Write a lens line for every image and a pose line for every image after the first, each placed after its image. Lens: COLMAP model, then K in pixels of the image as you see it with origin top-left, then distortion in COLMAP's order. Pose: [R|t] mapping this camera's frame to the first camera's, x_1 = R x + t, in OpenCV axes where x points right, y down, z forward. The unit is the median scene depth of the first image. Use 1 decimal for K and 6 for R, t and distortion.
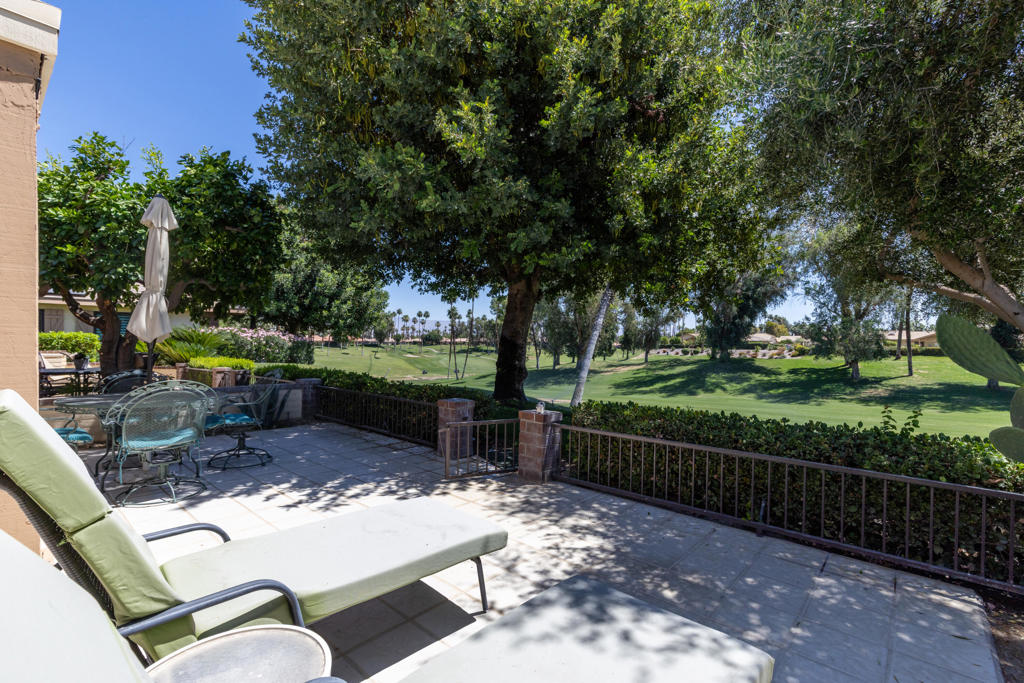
lens RADIAL K [[446.8, 0, 517.8], [0, 446.8, 346.4], [0, 0, 1]] dist [0.015045, -0.000337]
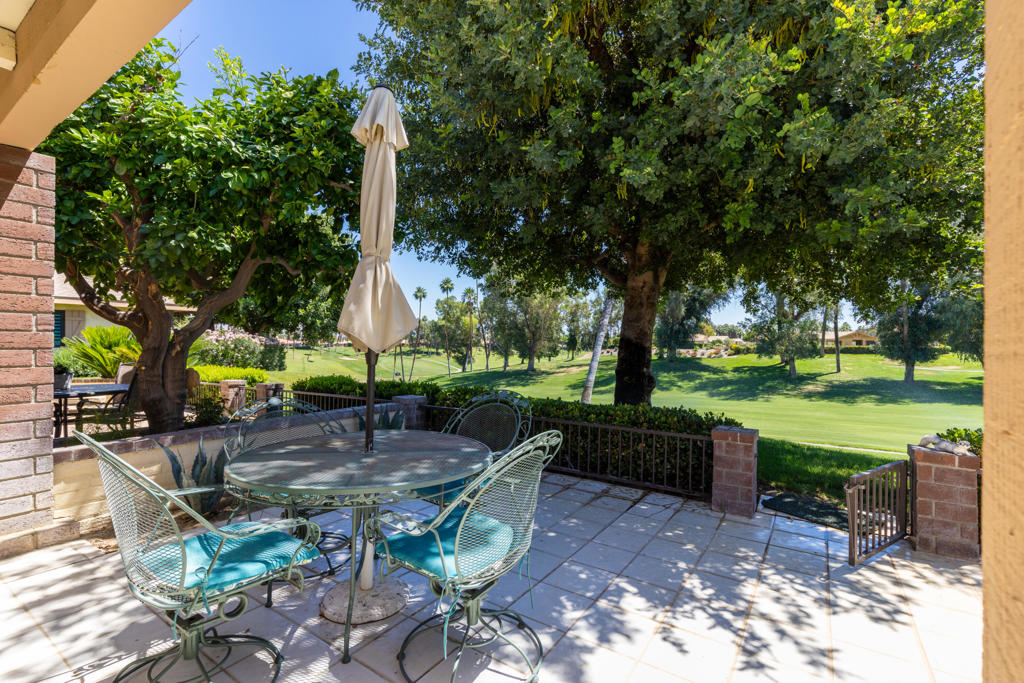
lens RADIAL K [[446.8, 0, 517.8], [0, 446.8, 346.4], [0, 0, 1]] dist [0.015045, -0.000337]
pose [[0.990071, -0.007159, 0.140387, -0.478911], [0.007478, 0.999971, -0.001750, -0.009703], [-0.140371, 0.002782, 0.990095, 0.290797]]
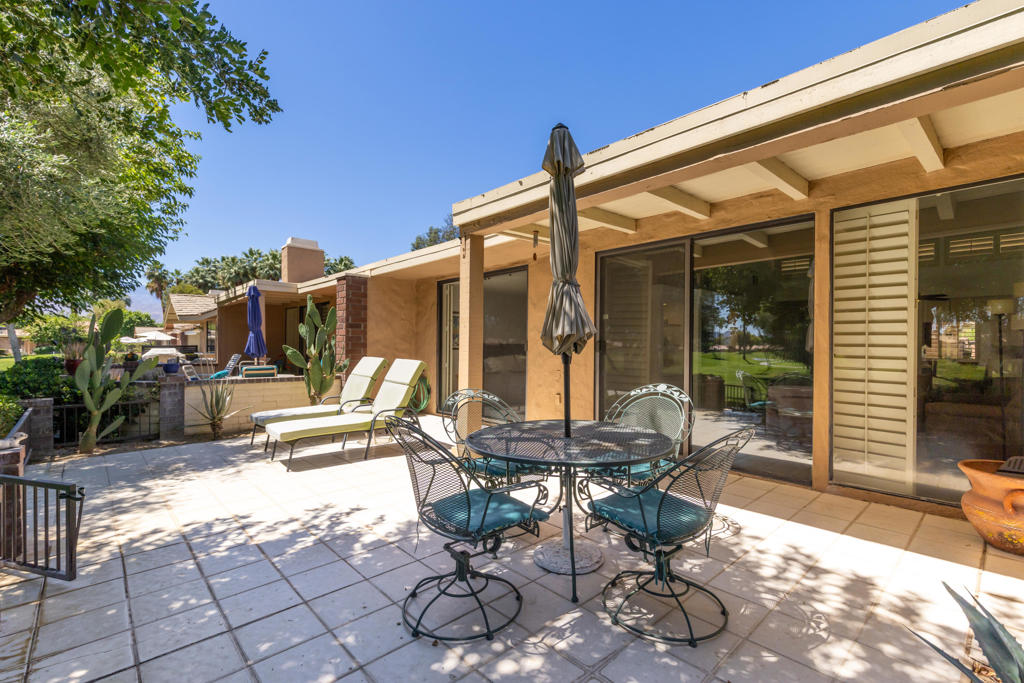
lens RADIAL K [[459.0, 0, 516.5], [0, 459.0, 344.9], [0, 0, 1]] dist [0.002859, -0.000051]
pose [[-0.994414, -0.013127, 0.104731, -0.542741], [-0.012654, 0.999907, 0.005179, -0.015021], [-0.104790, 0.003824, -0.994487, 1.120644]]
